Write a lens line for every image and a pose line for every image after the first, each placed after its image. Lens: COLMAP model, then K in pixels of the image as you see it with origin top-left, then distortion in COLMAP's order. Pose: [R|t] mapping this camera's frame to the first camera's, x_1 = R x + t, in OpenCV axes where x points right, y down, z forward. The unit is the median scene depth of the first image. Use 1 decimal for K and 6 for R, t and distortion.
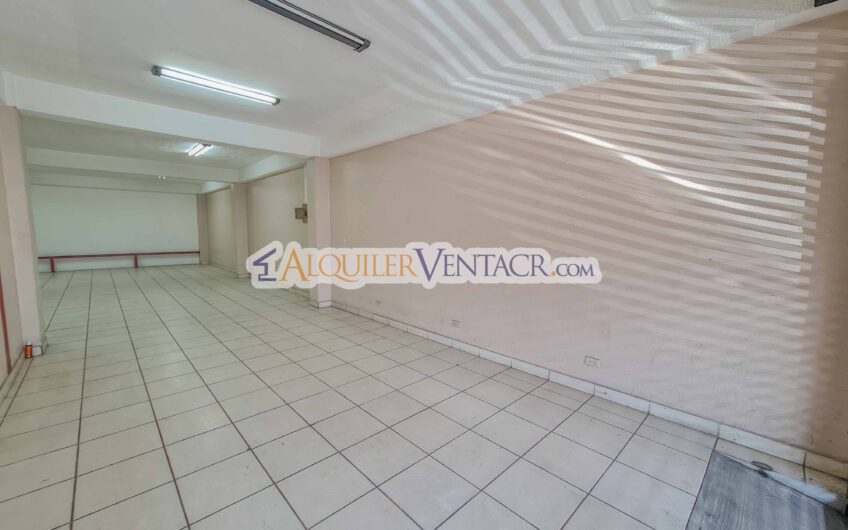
lens RADIAL K [[344.2, 0, 417.4], [0, 344.2, 263.3], [0, 0, 1]] dist [-0.003172, -0.000366]
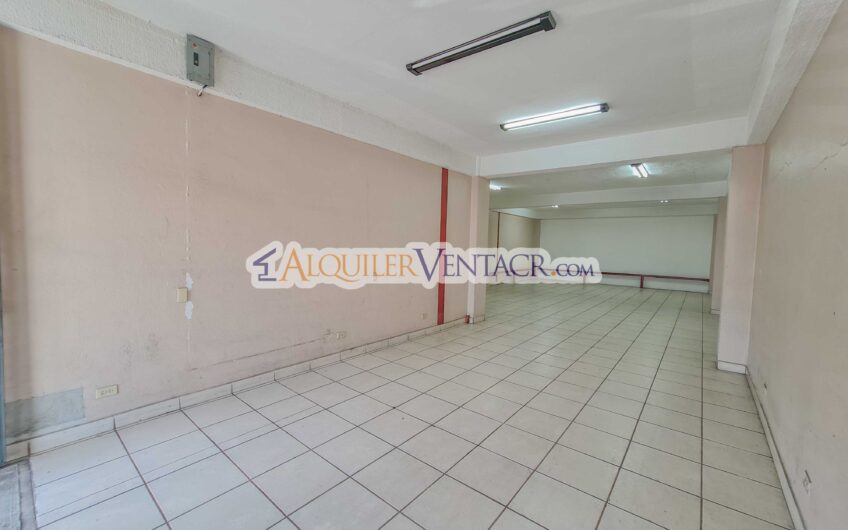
lens RADIAL K [[344.2, 0, 417.4], [0, 344.2, 263.3], [0, 0, 1]] dist [-0.003172, -0.000366]
pose [[0.127359, 0.052337, -0.990475, 0.436792], [-0.126234, 0.991342, 0.036151, -0.038632], [0.983791, 0.120427, 0.132863, 0.450894]]
